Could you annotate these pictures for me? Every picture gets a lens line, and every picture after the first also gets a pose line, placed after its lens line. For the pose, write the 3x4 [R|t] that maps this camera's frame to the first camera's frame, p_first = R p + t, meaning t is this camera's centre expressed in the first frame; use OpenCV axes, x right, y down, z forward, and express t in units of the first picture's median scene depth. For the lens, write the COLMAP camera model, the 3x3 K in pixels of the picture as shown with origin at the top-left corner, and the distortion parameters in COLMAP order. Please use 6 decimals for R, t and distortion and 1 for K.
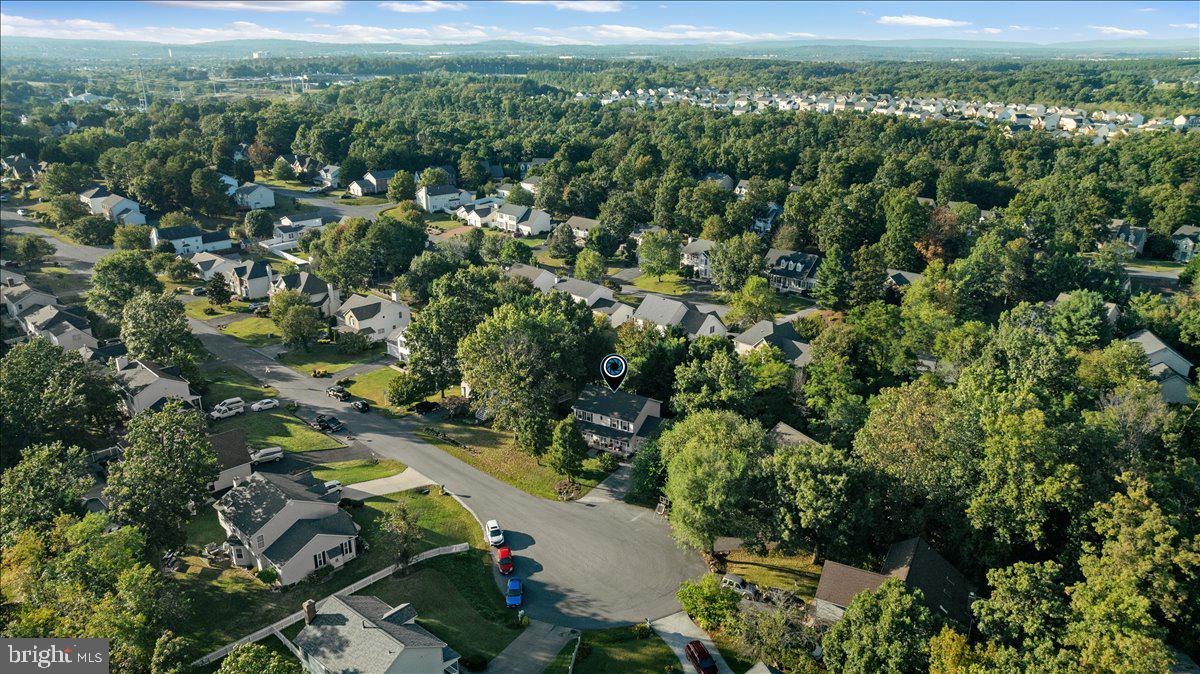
lens RADIAL K [[850.4, 0, 600.0], [0, 850.4, 337.0], [0, 0, 1]] dist [-0.042593, 0.020148]
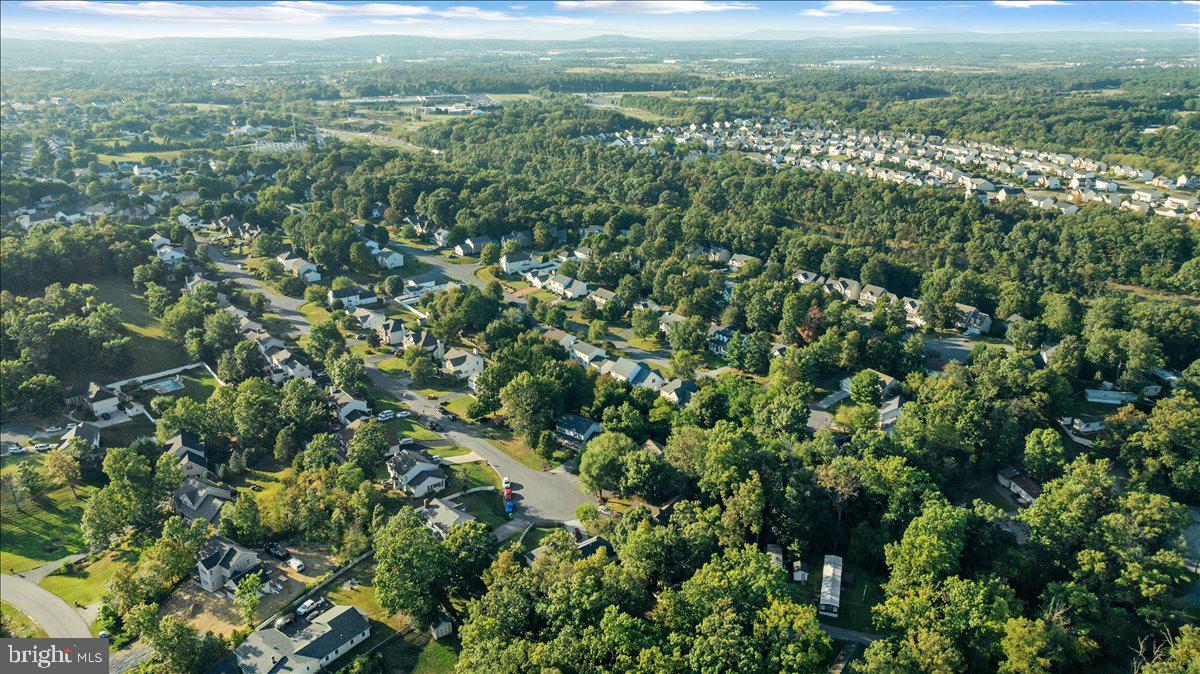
lens RADIAL K [[850.4, 0, 600.0], [0, 850.4, 337.0], [0, 0, 1]] dist [-0.042593, 0.020148]
pose [[0.992132, 0.041083, -0.118264, 0.184013], [-0.039789, 0.999120, 0.013285, -0.095168], [0.118705, -0.008475, 0.992893, -0.590051]]
